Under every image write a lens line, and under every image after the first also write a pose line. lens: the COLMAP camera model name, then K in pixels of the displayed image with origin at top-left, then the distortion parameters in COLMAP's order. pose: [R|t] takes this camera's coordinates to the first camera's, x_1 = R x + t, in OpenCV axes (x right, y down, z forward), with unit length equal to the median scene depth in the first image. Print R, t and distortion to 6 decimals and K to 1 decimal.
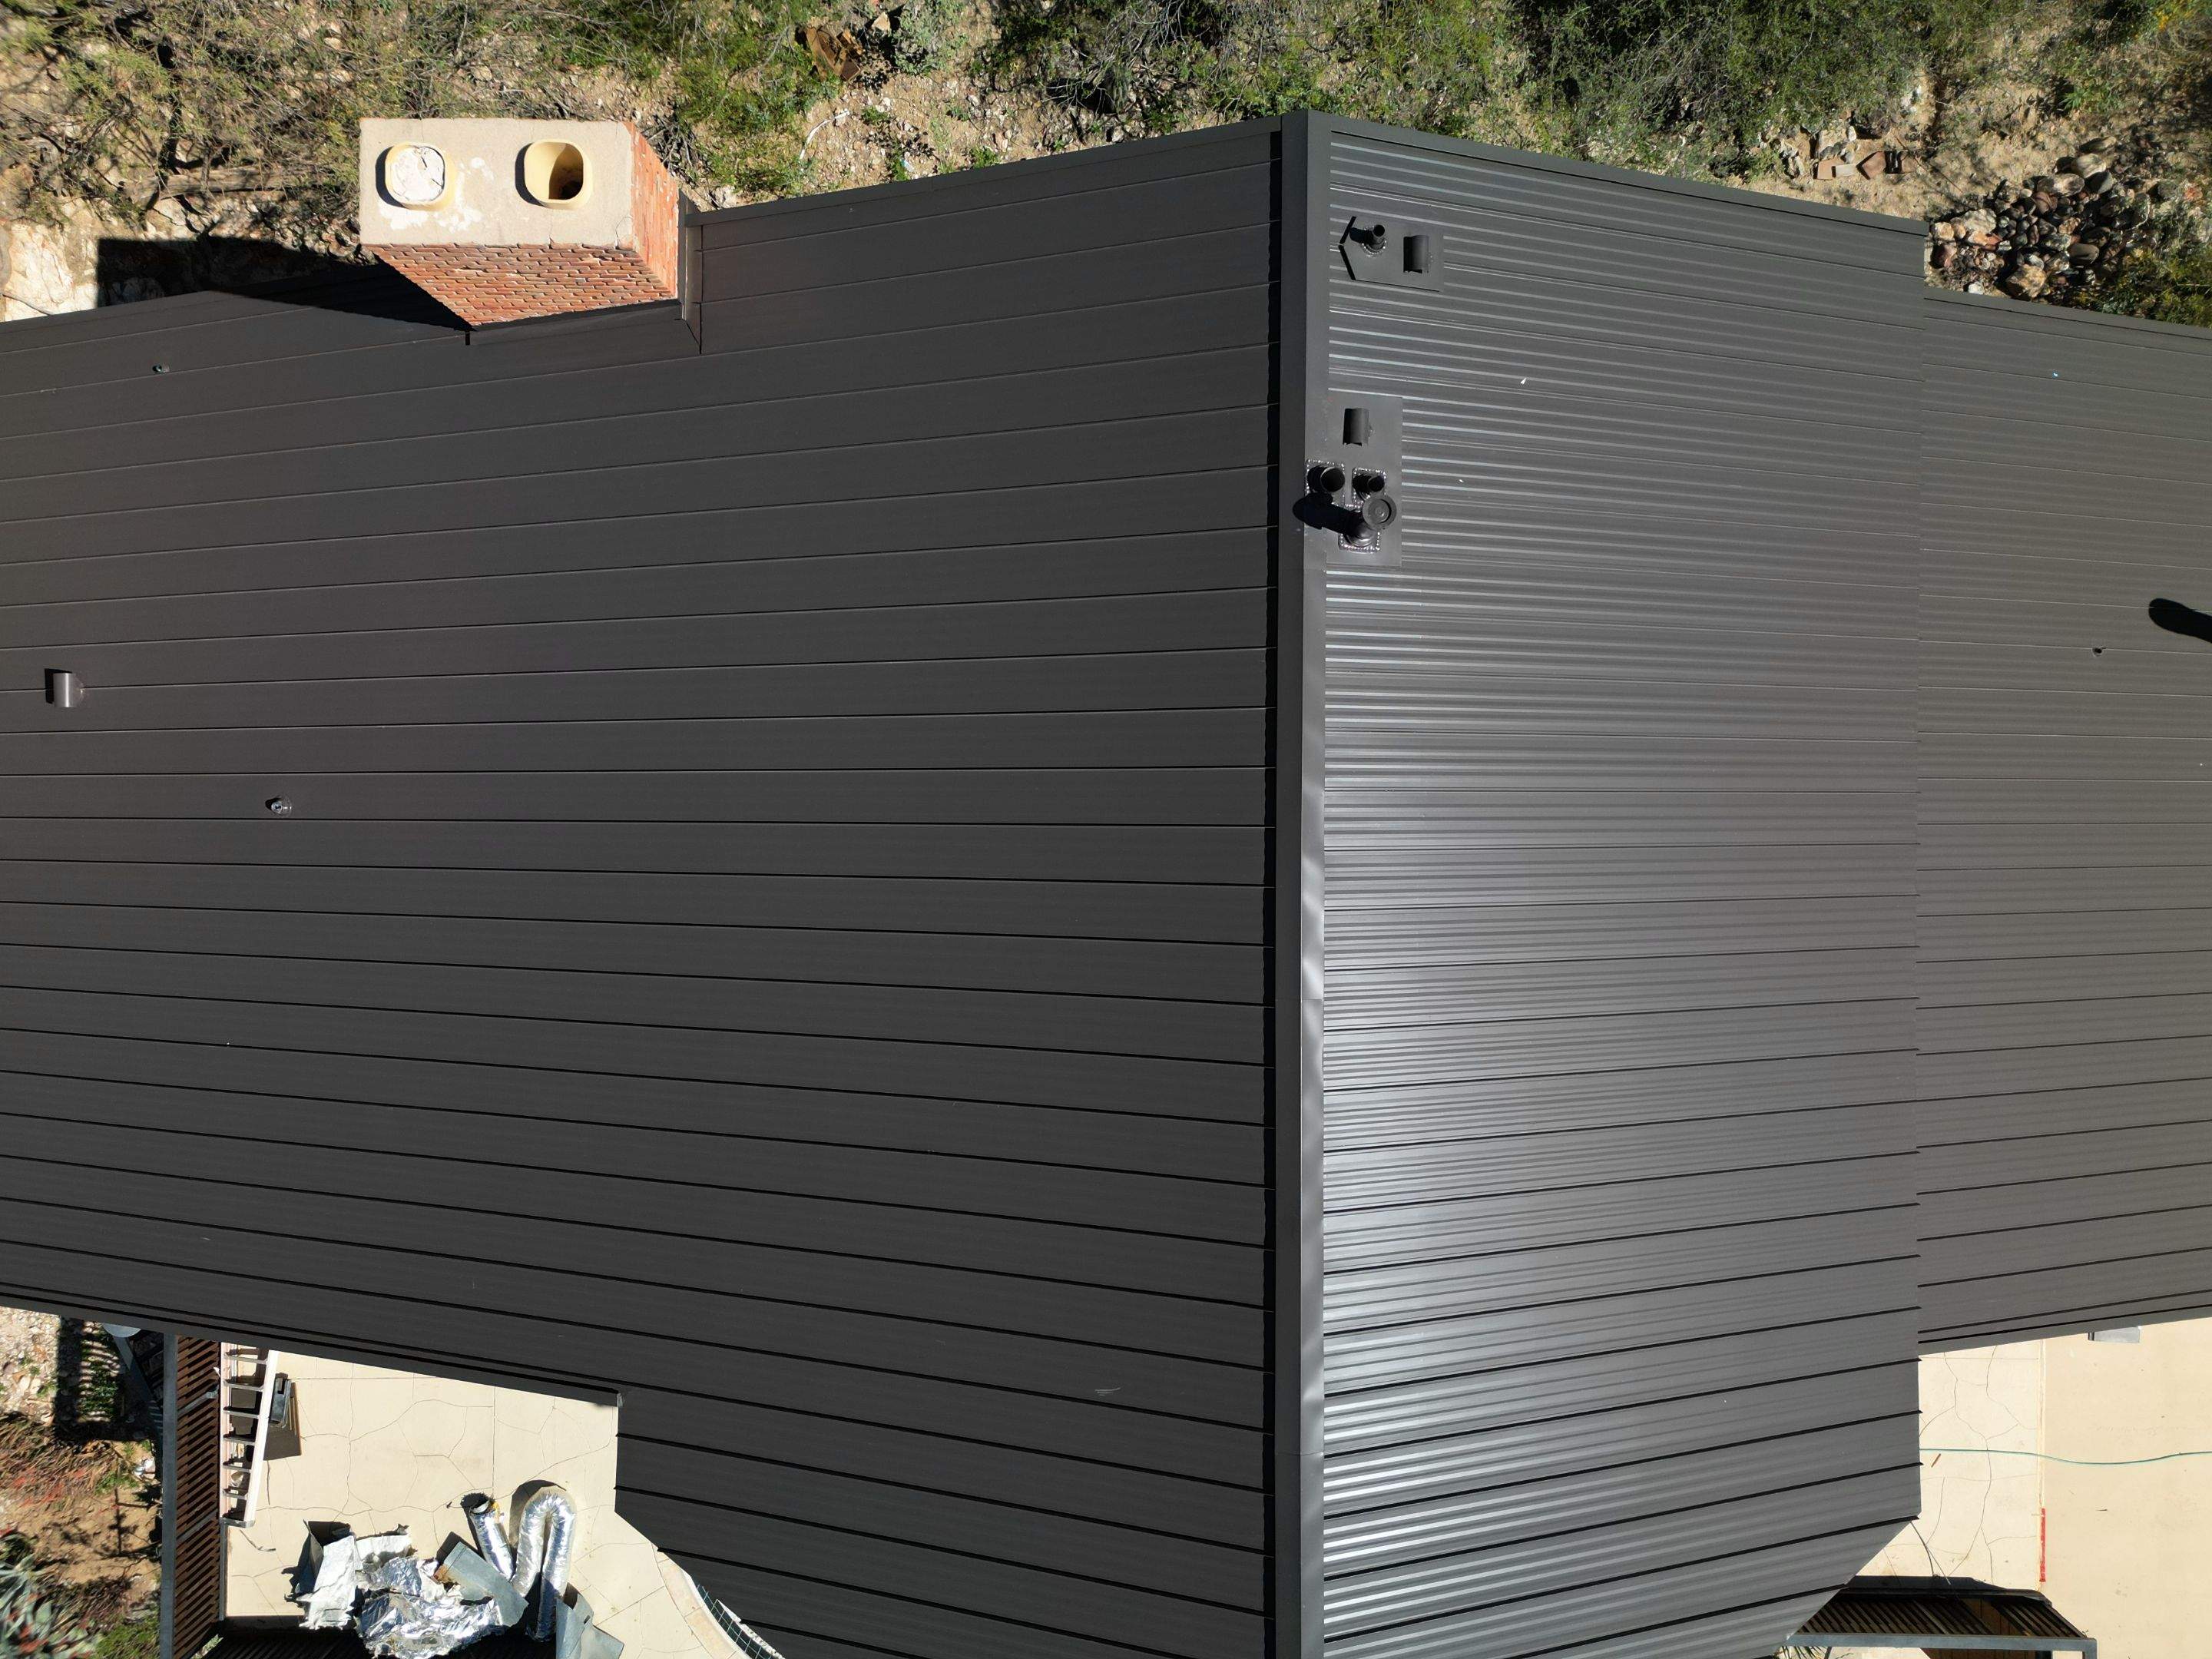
lens RADIAL K [[1588.9, 0, 1106.4], [0, 1588.9, 822.8], [0, 0, 1]] dist [0.022709, -0.002560]
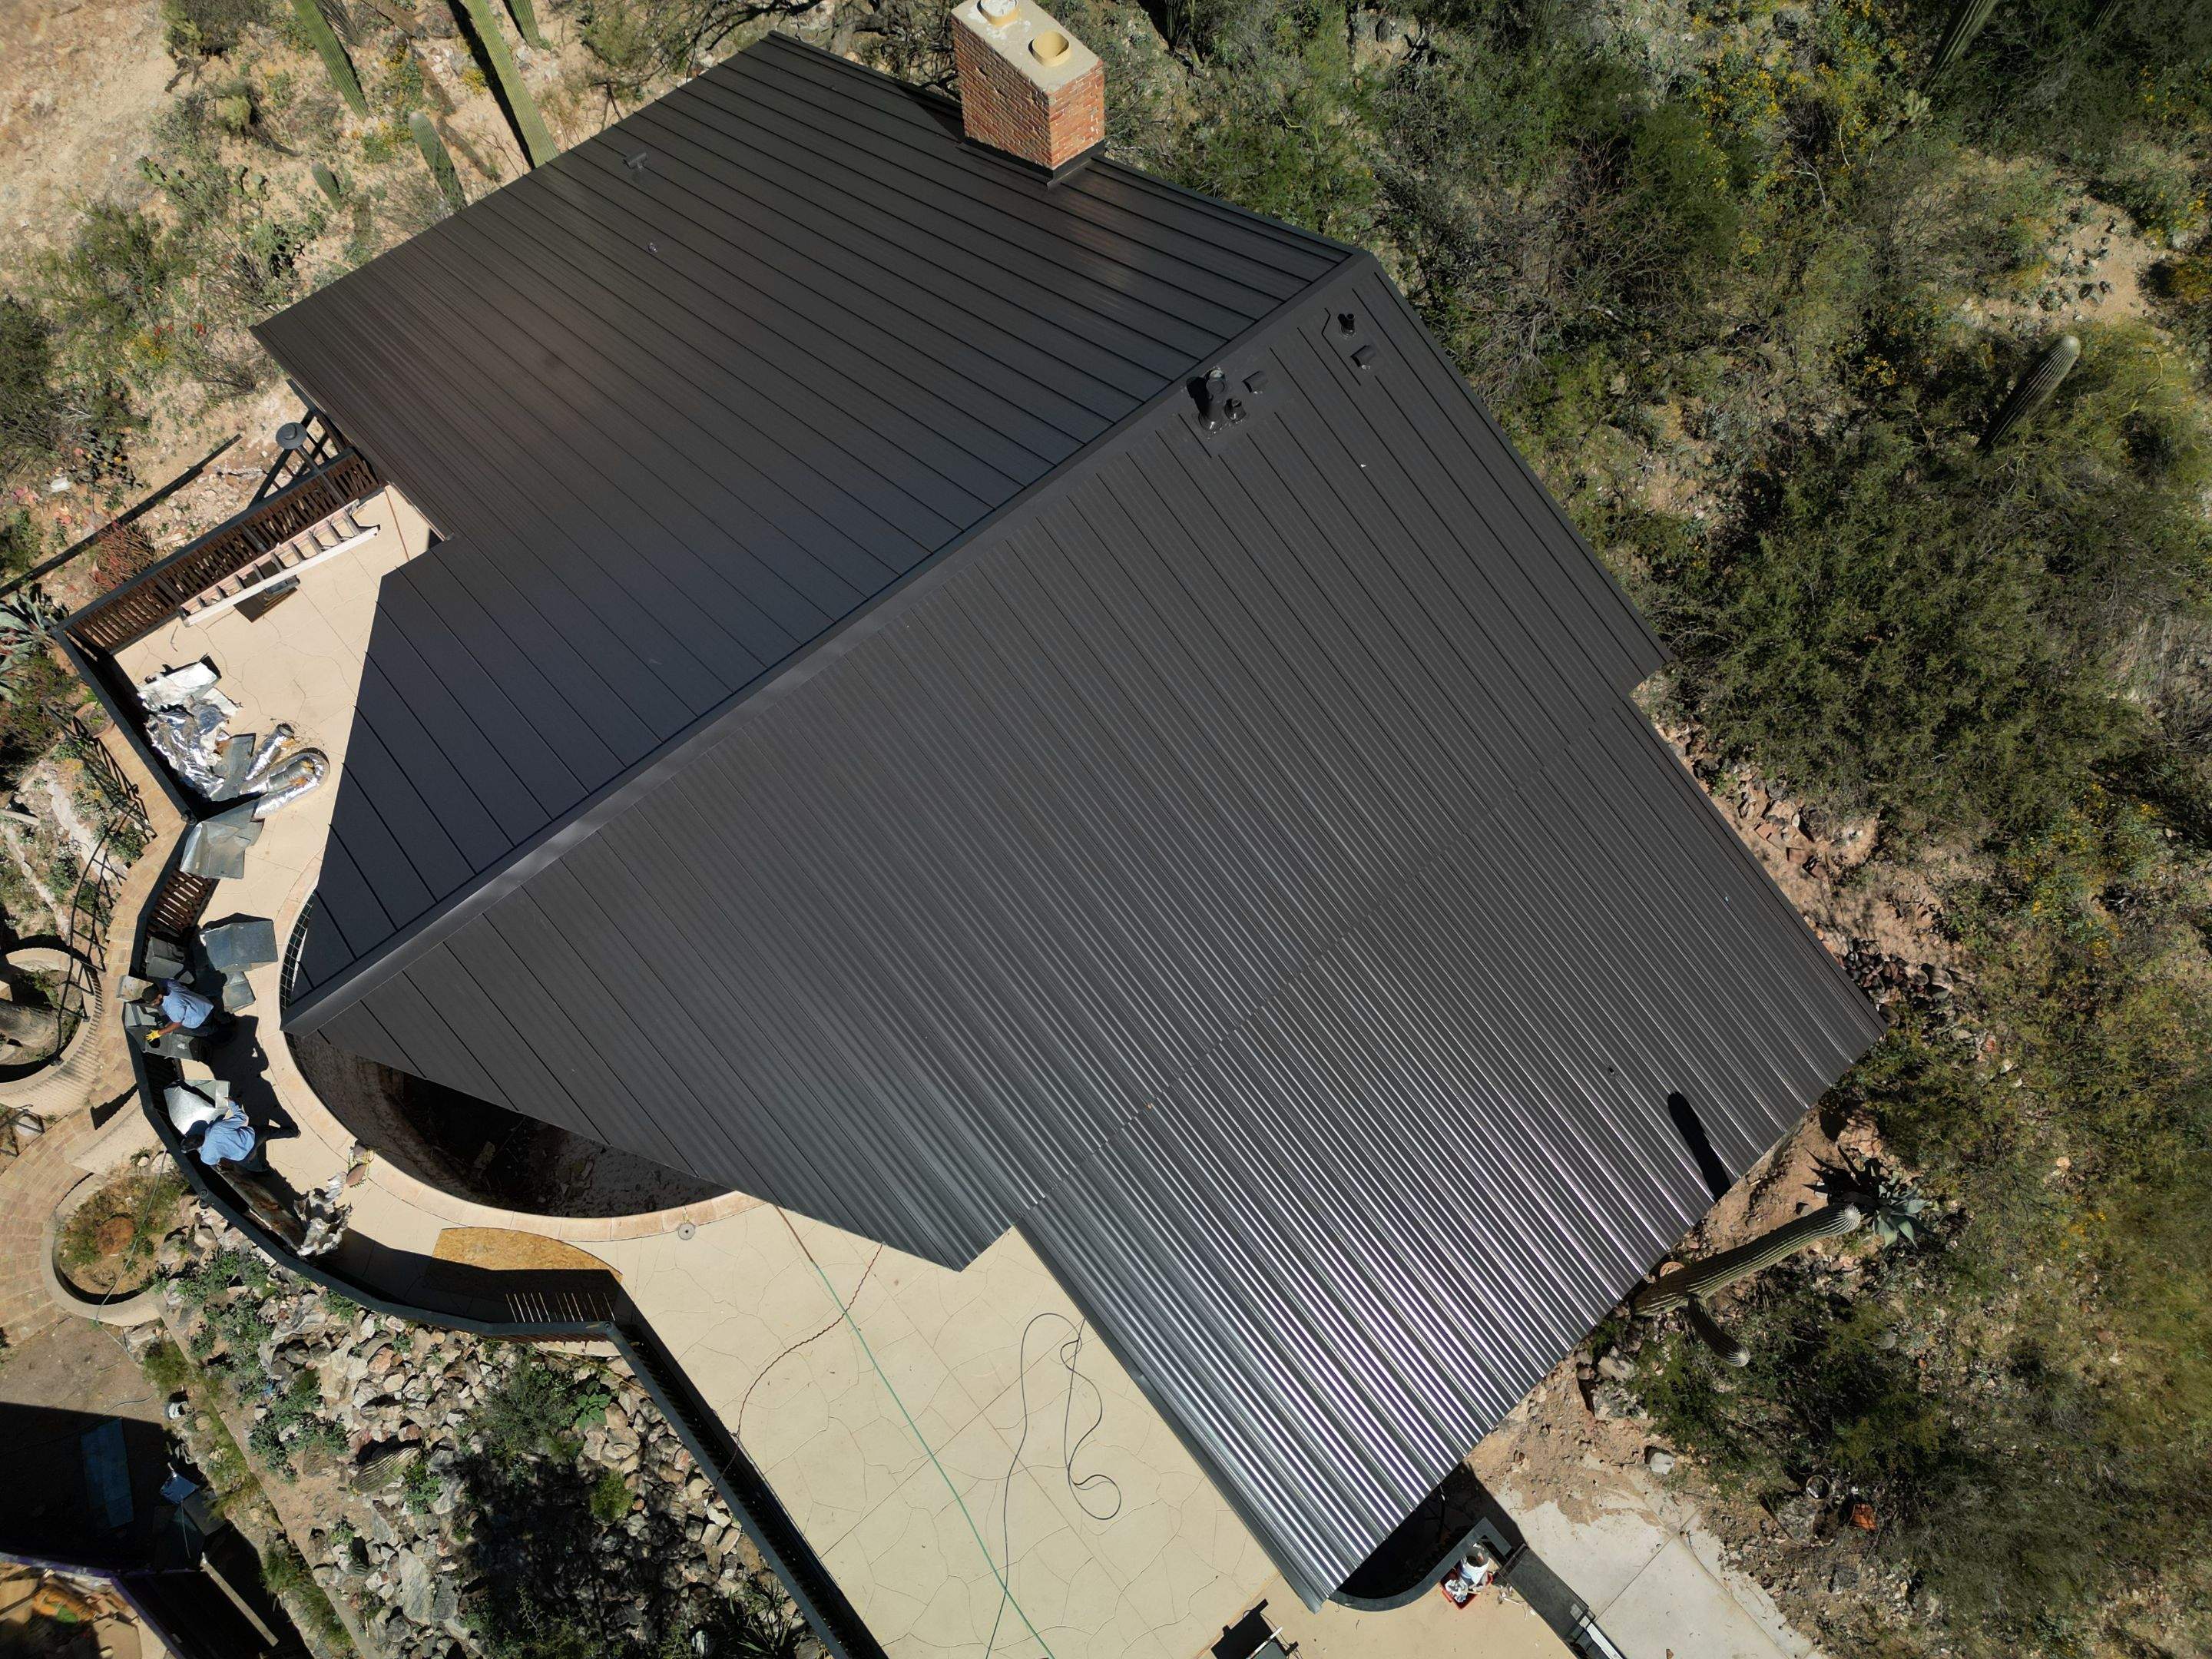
lens RADIAL K [[1570.5, 0, 1109.7], [0, 1570.5, 828.5], [0, 0, 1]] dist [0.075966, -0.067311]
pose [[0.659817, 0.686003, -0.306662, 0.518131], [-0.751426, 0.602716, -0.268499, 0.333009], [0.000639, 0.407594, 0.913163, -0.151349]]
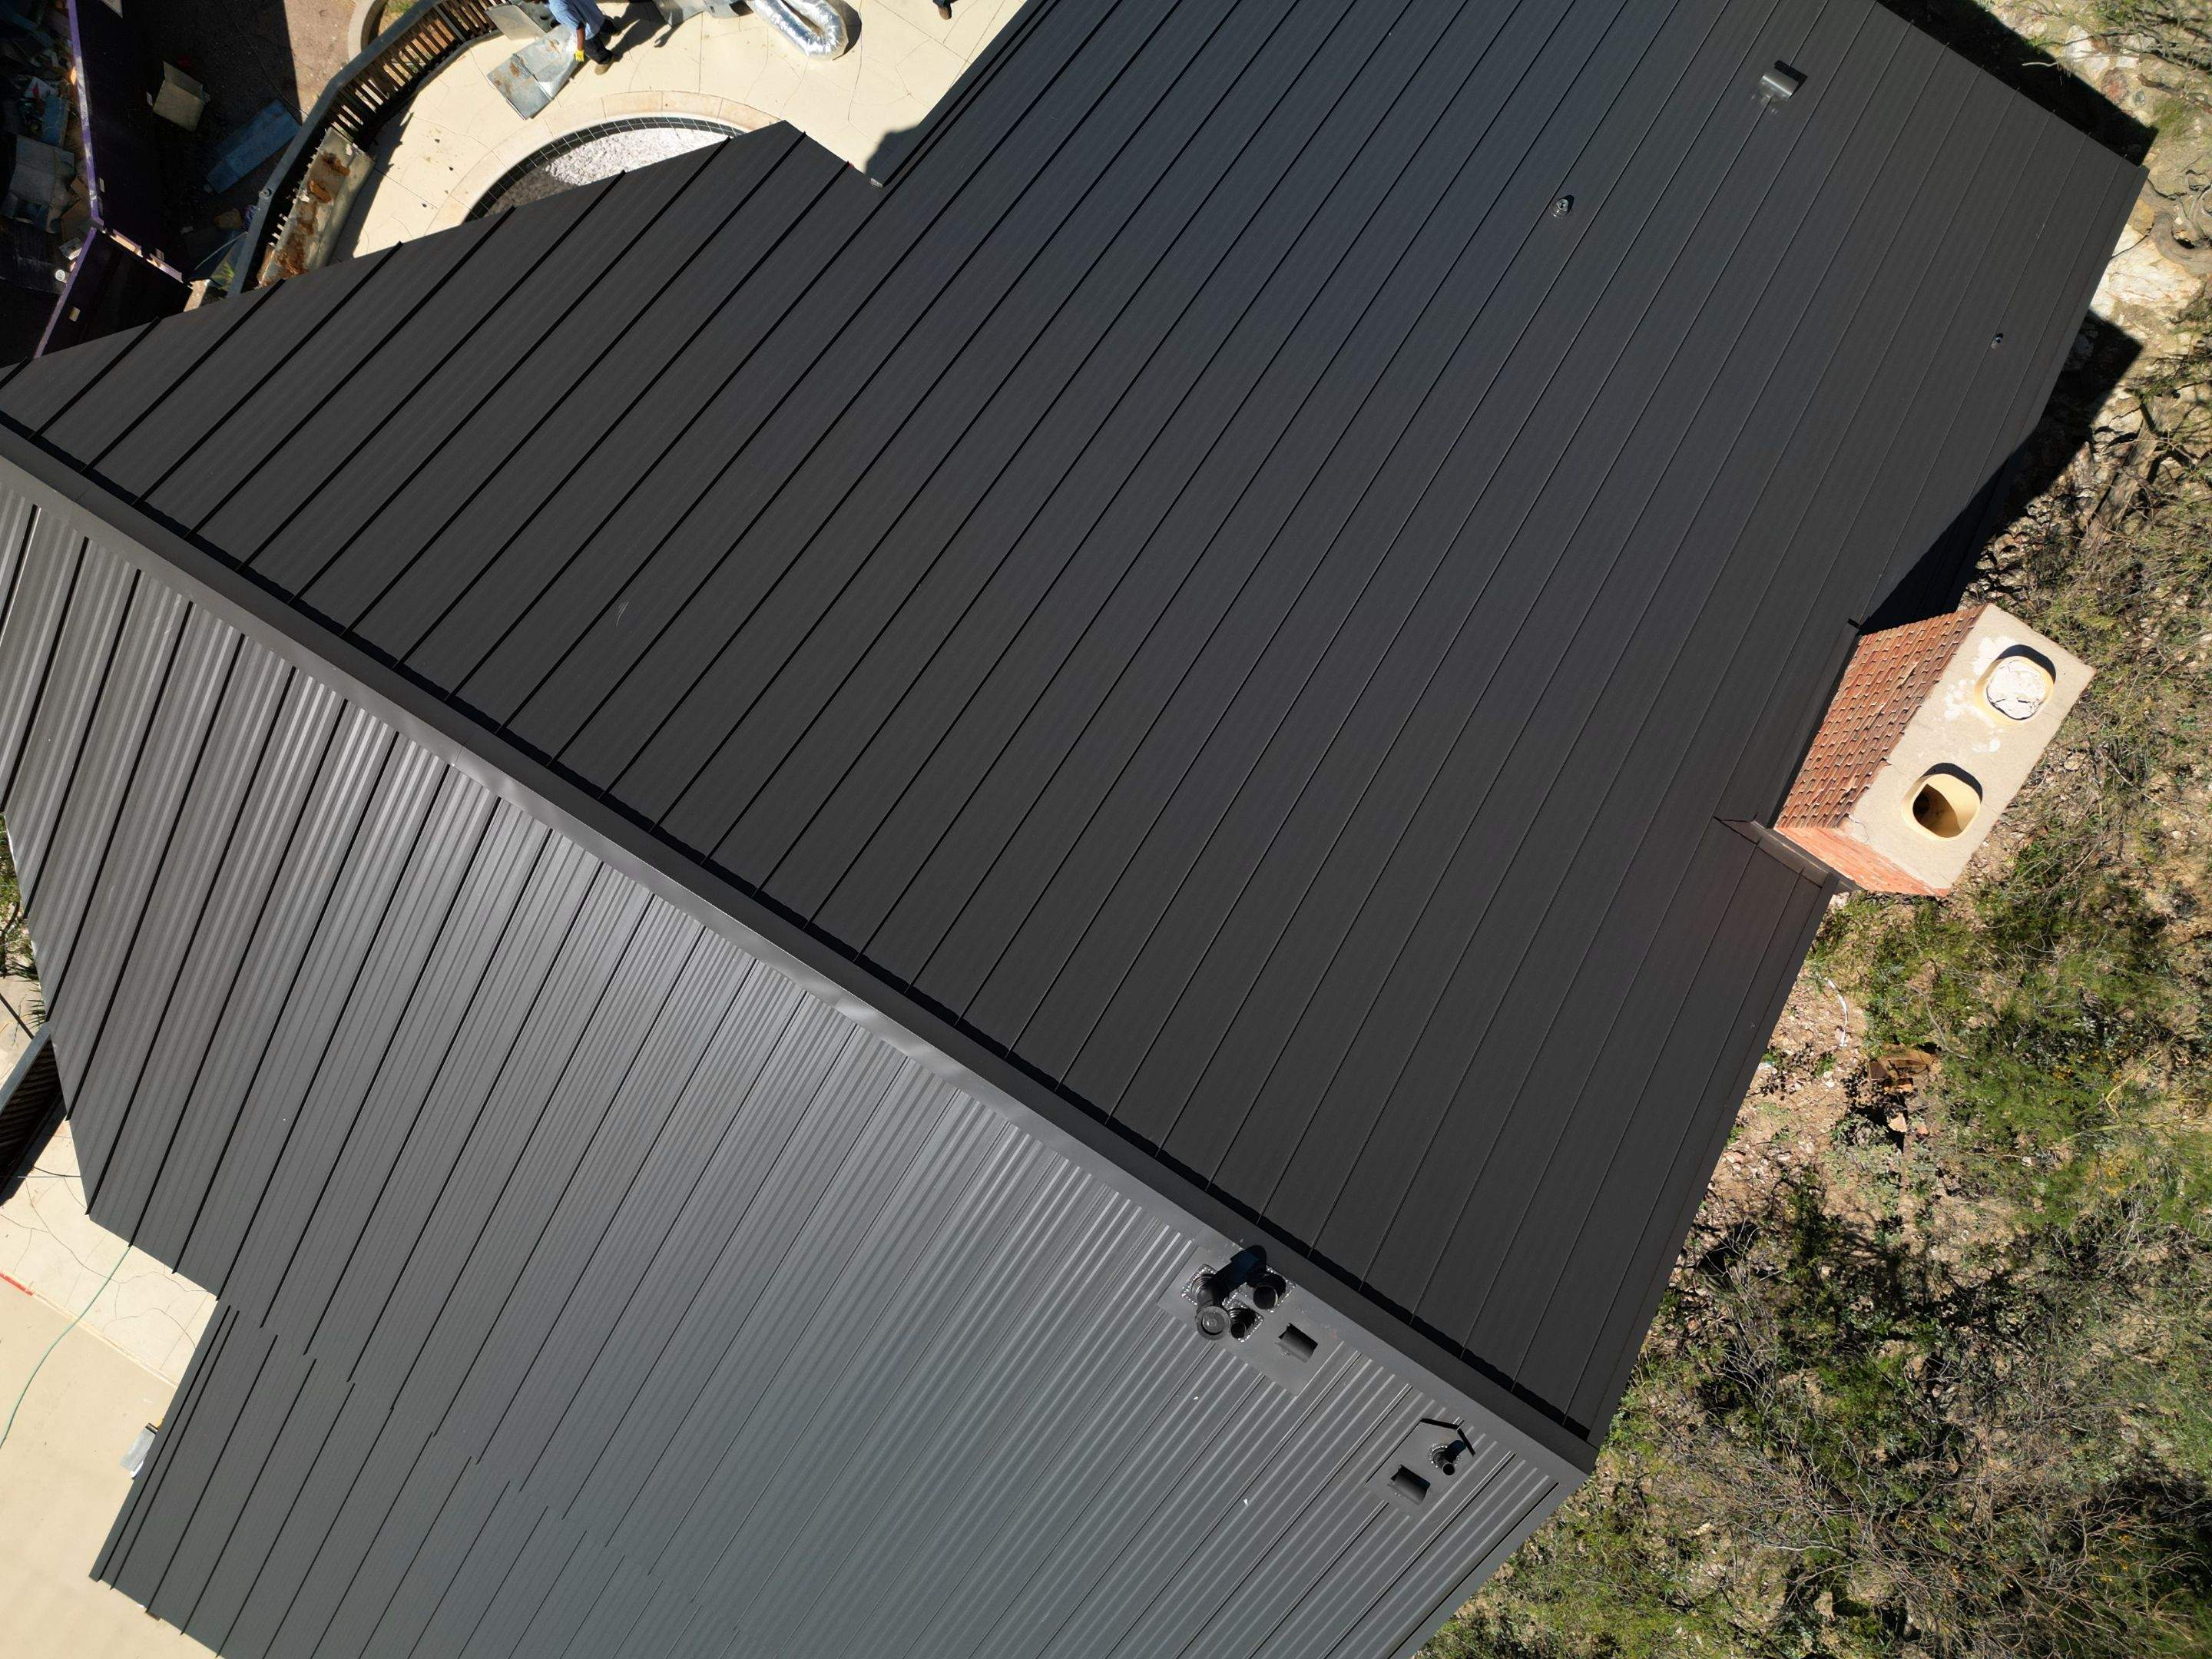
lens RADIAL K [[1588.9, 0, 1106.4], [0, 1588.9, 822.8], [0, 0, 1]] dist [0.022709, -0.002560]
pose [[-0.538555, 0.842520, 0.010830, -0.041356], [-0.842572, -0.538584, -0.000288, 0.018379], [0.005590, -0.009281, 0.999941, -0.001302]]
